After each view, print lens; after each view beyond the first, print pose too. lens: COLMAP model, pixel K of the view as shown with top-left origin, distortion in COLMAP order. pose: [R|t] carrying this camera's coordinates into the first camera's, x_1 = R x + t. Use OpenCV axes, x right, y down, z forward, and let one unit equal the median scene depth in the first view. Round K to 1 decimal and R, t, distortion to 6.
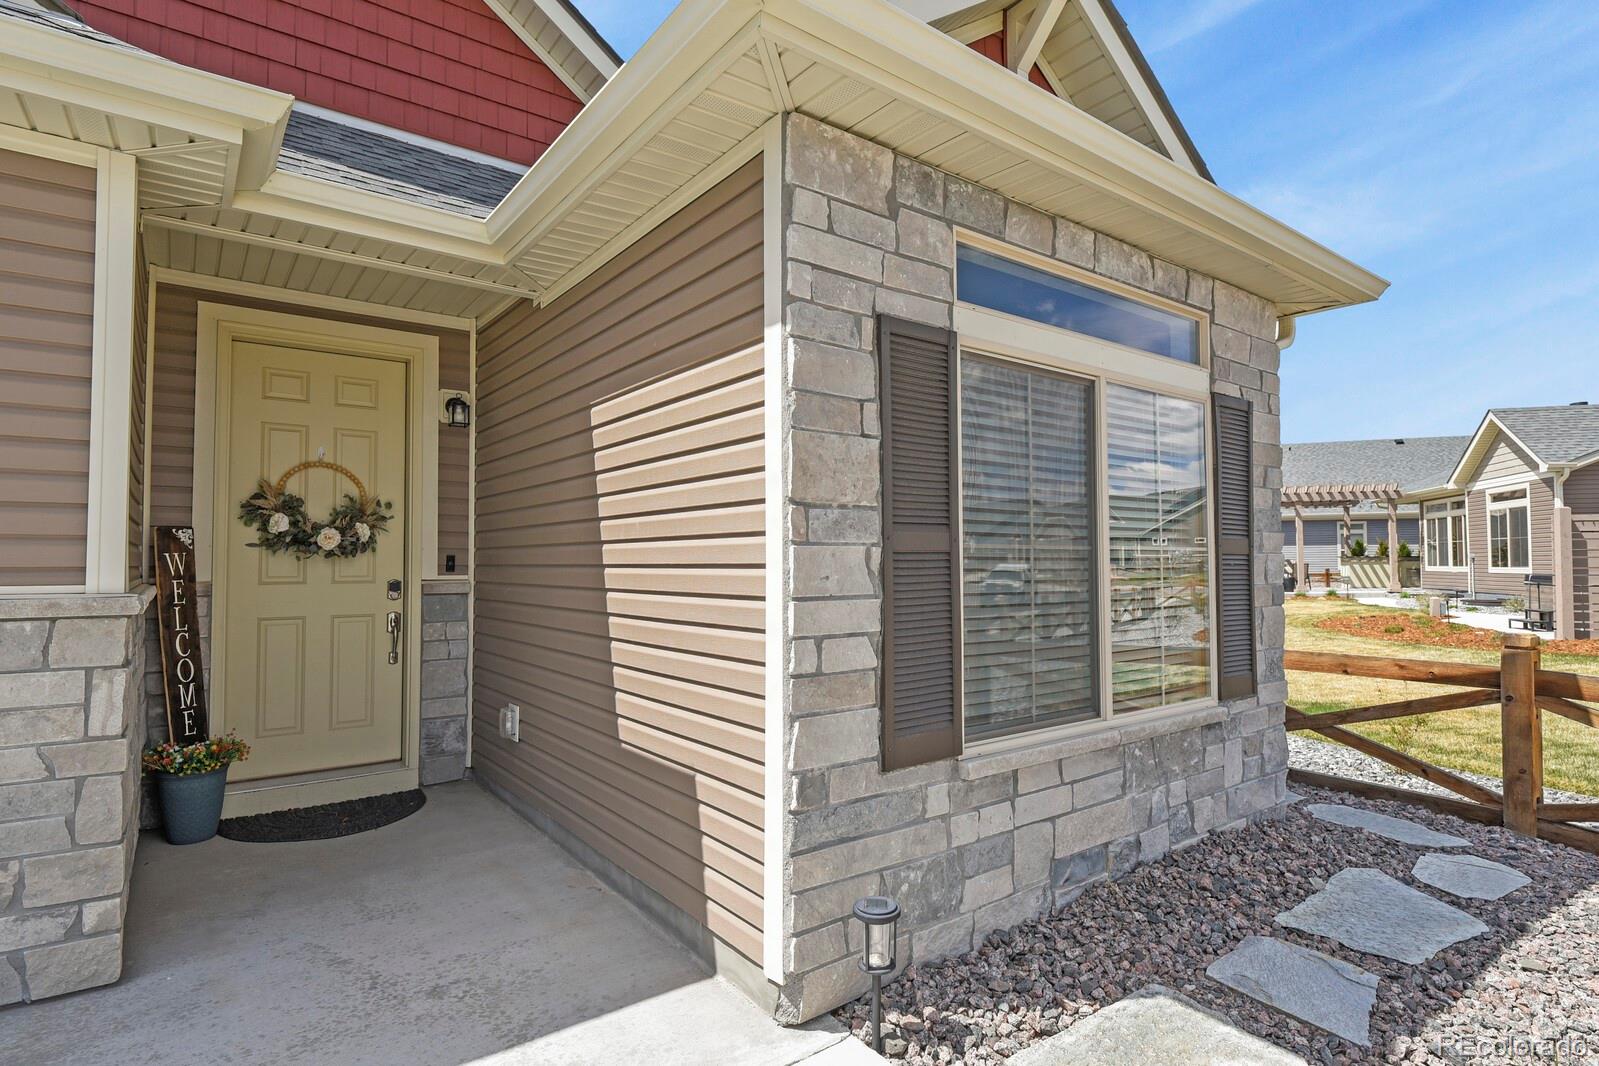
lens RADIAL K [[819.8, 0, 804.6], [0, 819.8, 535.2], [0, 0, 1]] dist [0.002192, 0.000072]
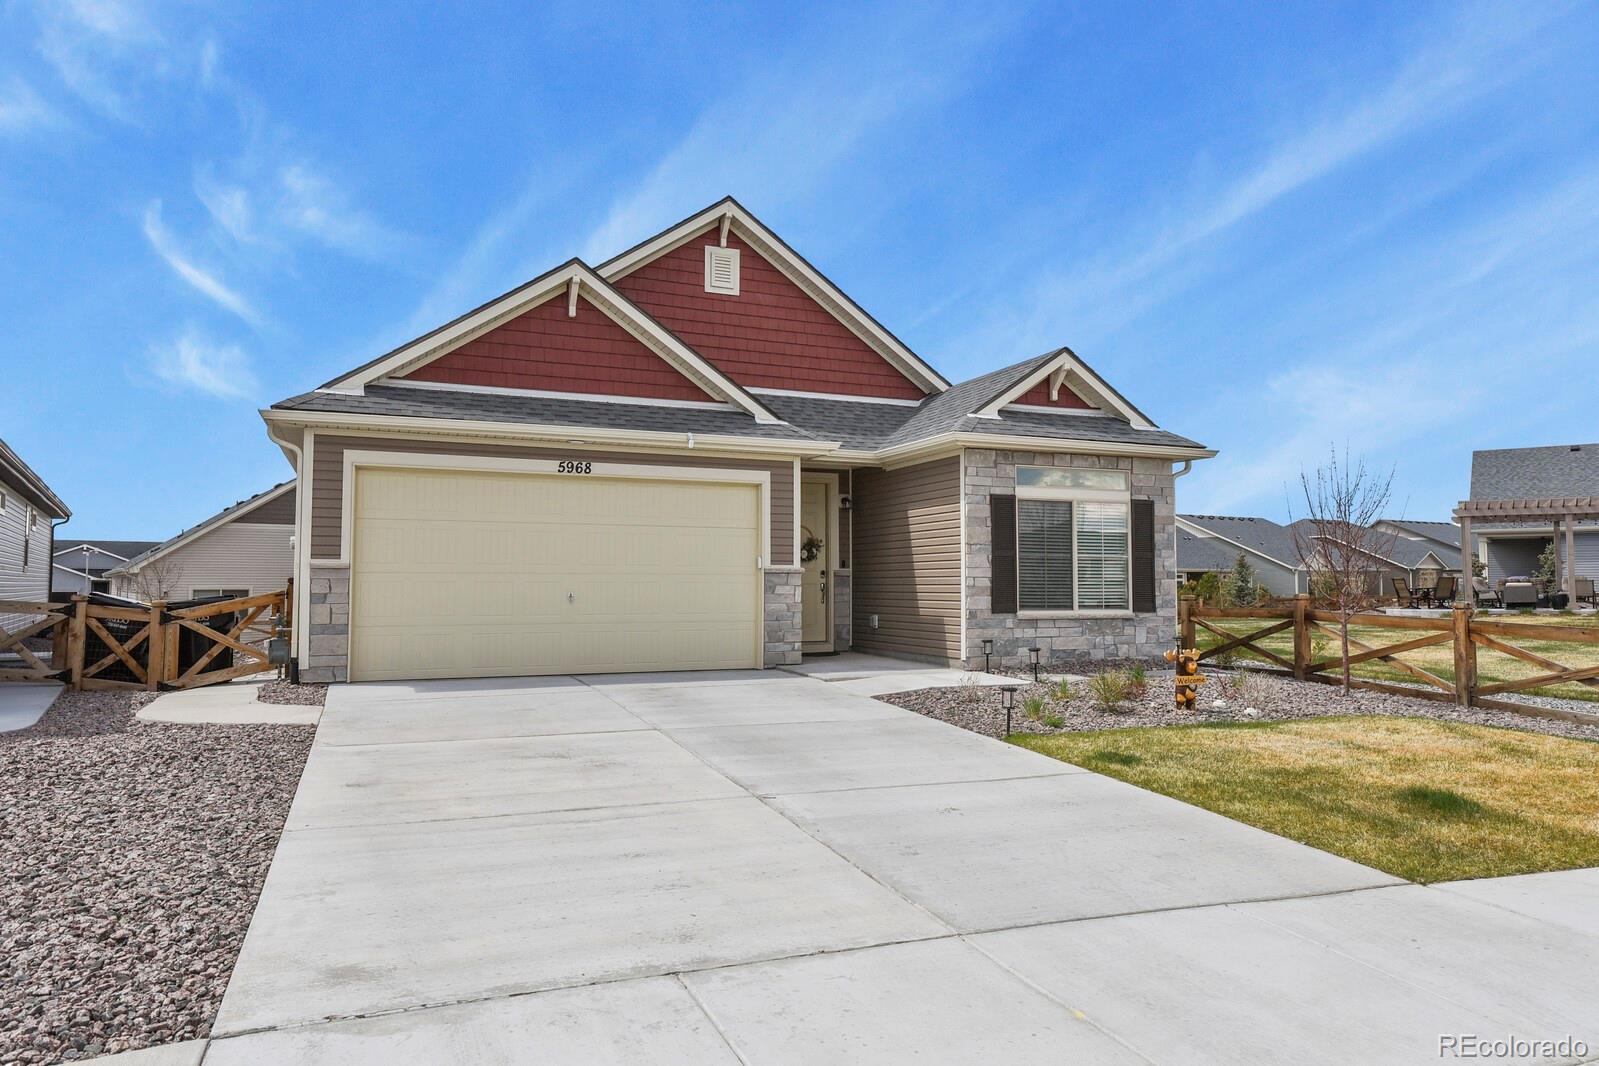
lens RADIAL K [[1103.1, 0, 803.3], [0, 1103.1, 538.0], [0, 0, 1]] dist [-0.000366, 0.000136]
pose [[0.969721, -0.007864, -0.244089, 0.466677], [0.004702, 0.999897, -0.013533, -0.000121], [0.244170, 0.011976, 0.969658, -3.954558]]
